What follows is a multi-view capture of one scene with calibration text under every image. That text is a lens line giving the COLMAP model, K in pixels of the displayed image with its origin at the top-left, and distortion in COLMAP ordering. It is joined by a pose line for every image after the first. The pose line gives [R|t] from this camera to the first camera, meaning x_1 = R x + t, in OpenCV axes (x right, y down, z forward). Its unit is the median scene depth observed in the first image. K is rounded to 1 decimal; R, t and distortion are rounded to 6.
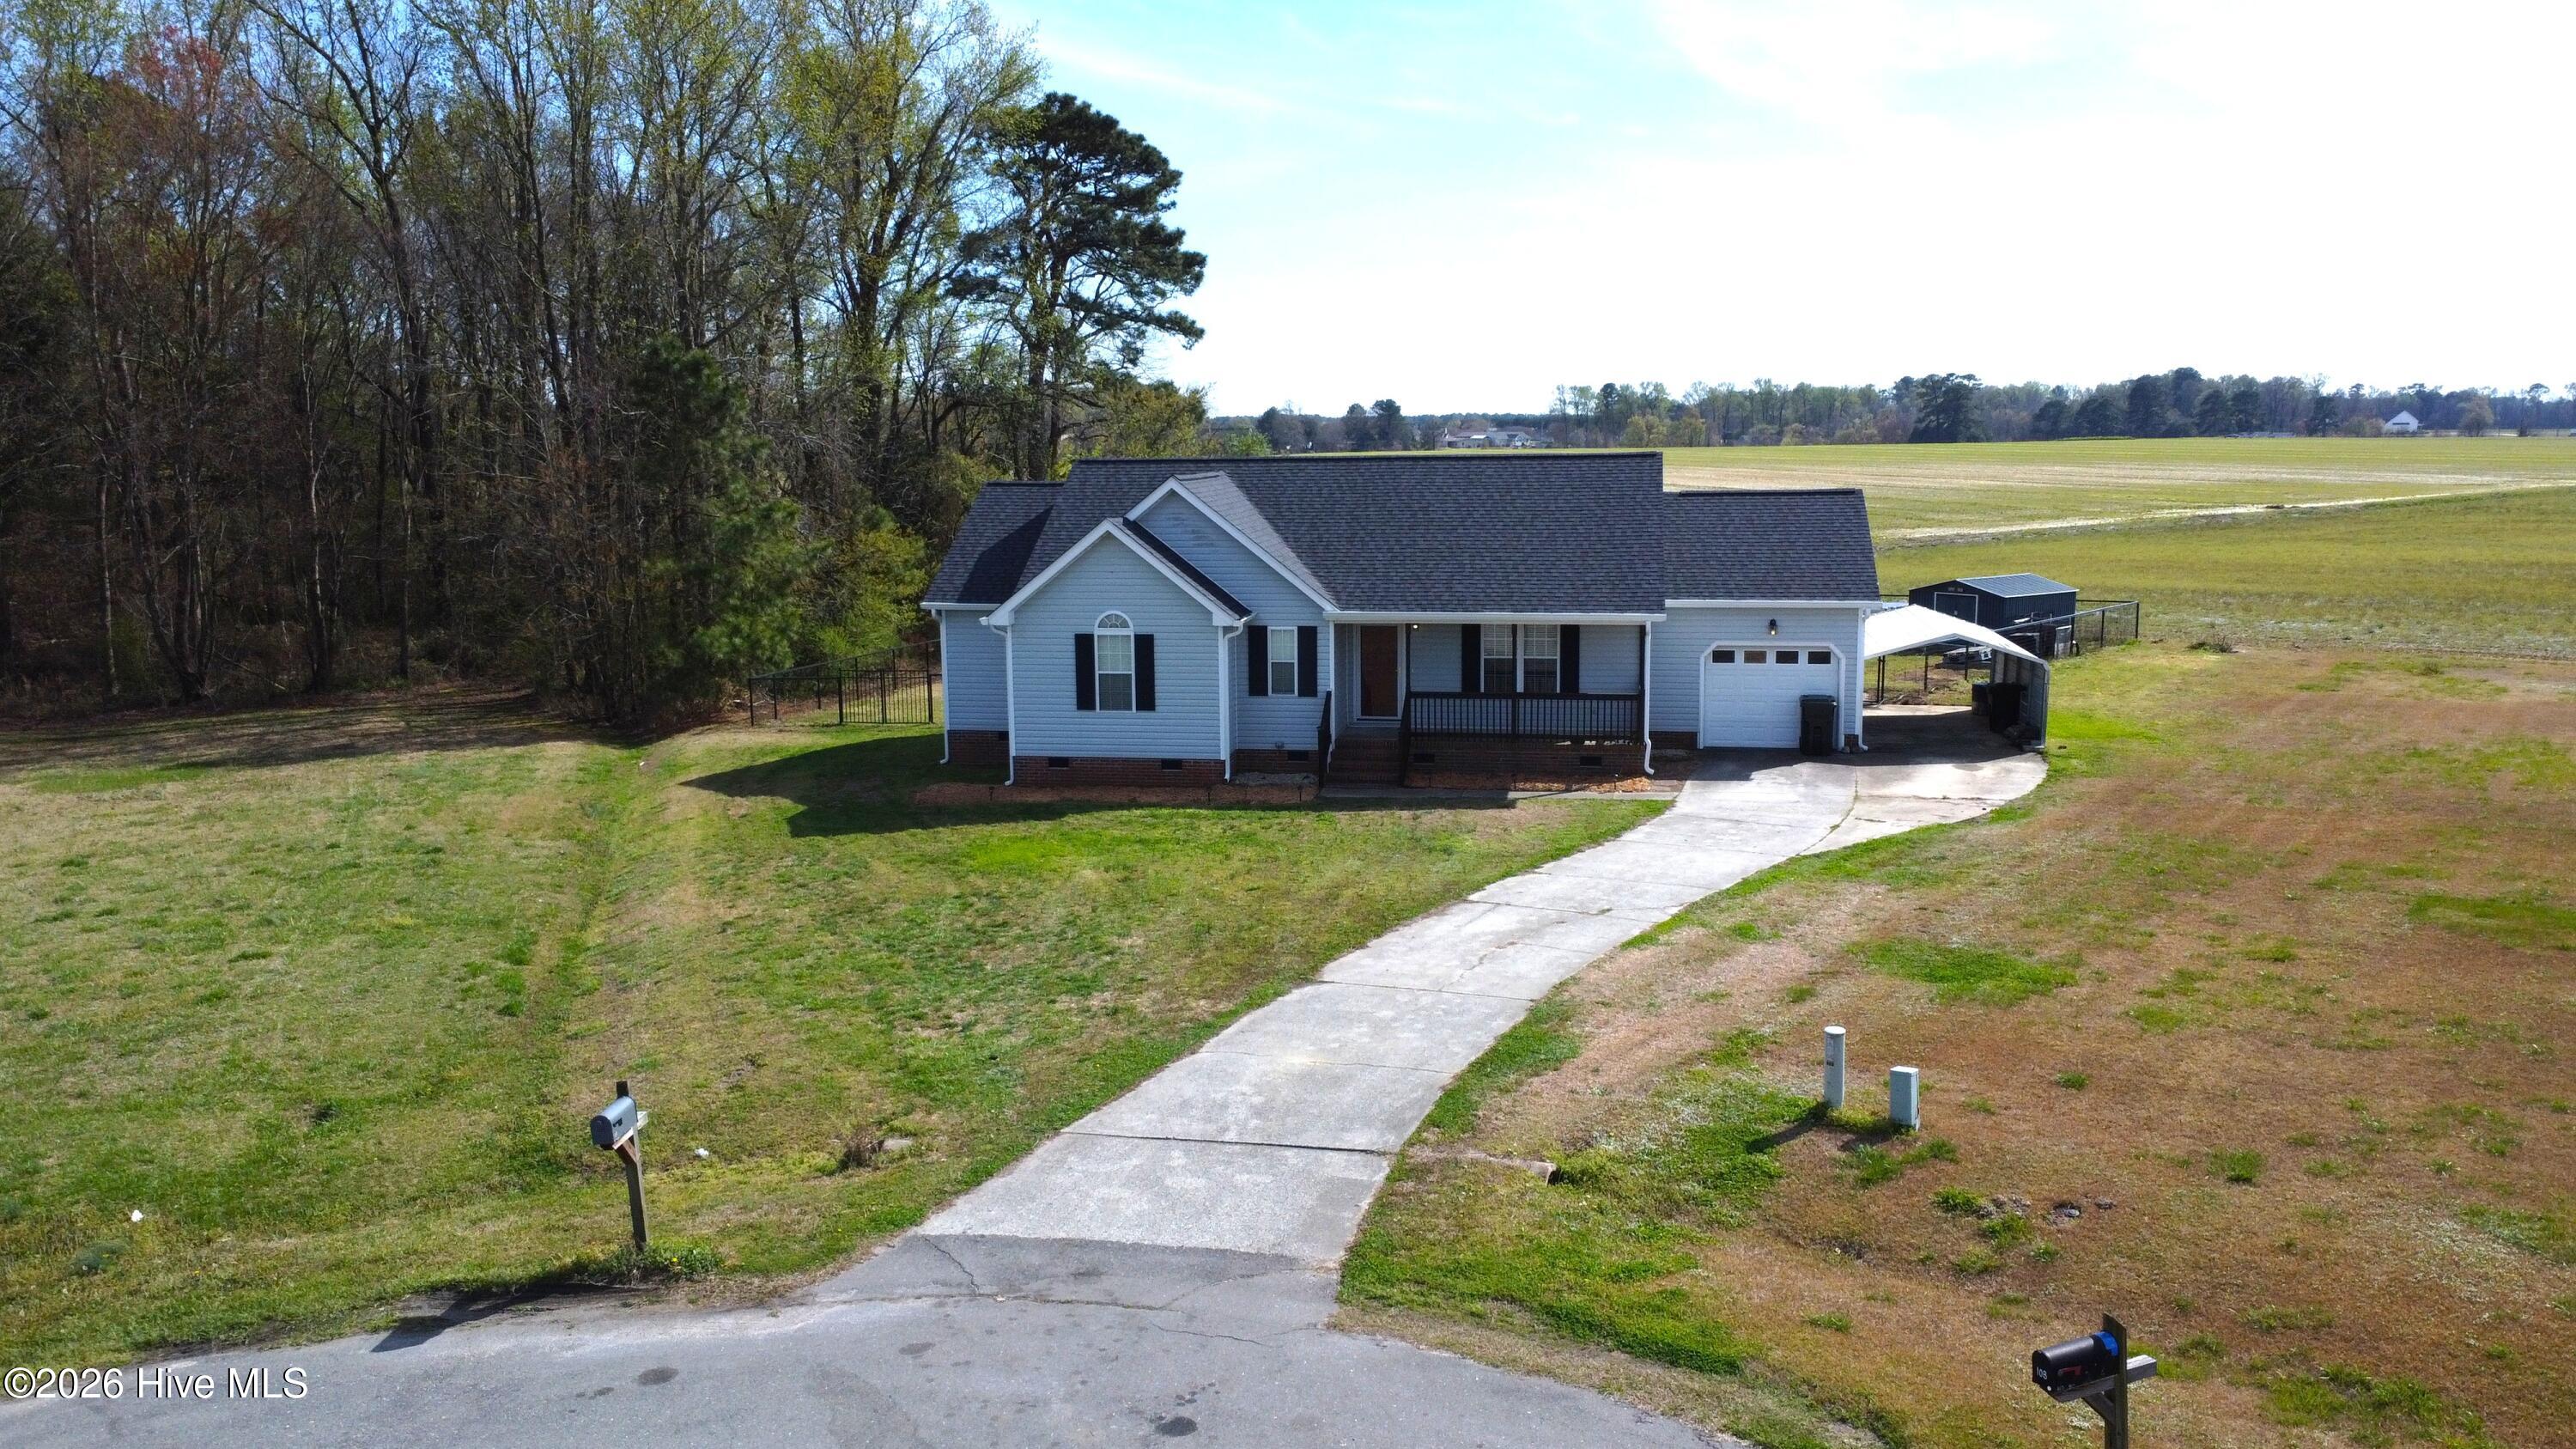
lens RADIAL K [[1935.5, 0, 1289.5], [0, 1935.5, 731.4], [0, 0, 1]] dist [0.007096, -0.008638]
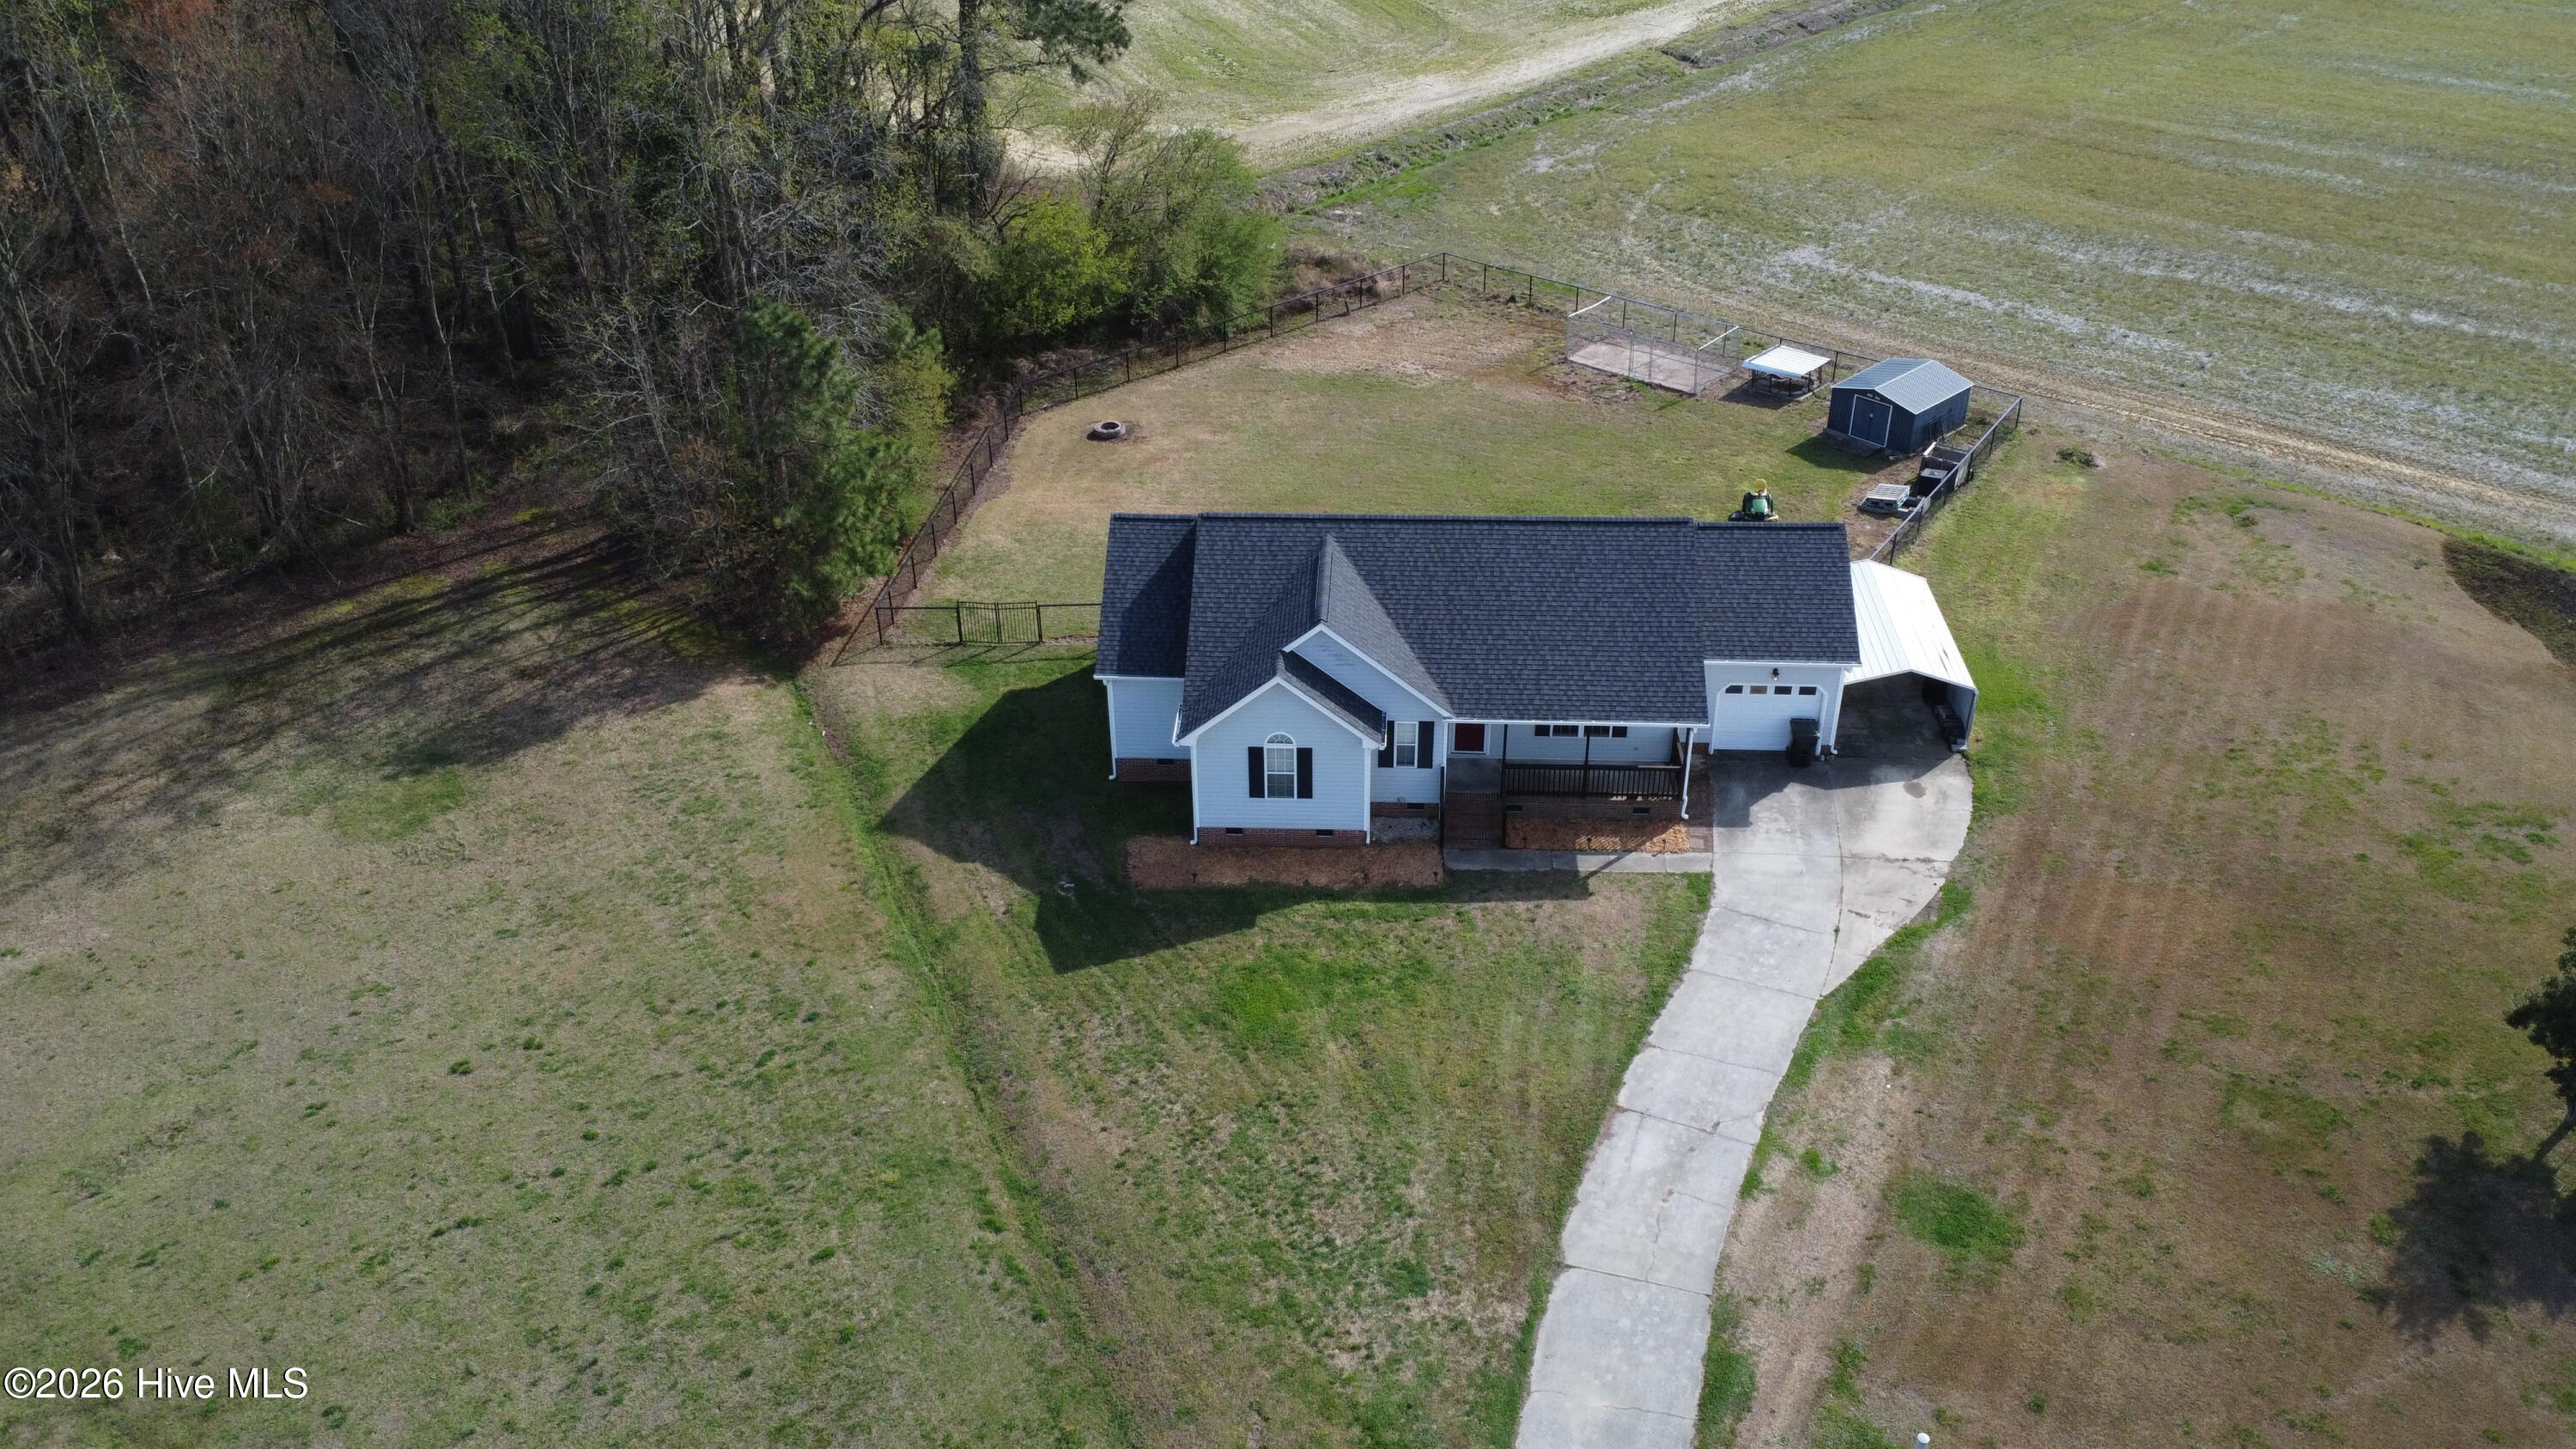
lens RADIAL K [[1935.5, 0, 1288.9], [0, 1935.5, 730.1], [0, 0, 1]] dist [0.007096, -0.008638]
pose [[0.992547, -0.064544, 0.103368, -0.321465], [0.017780, 0.915847, 0.401134, -0.849739], [-0.120560, -0.396307, 0.910168, -0.221167]]
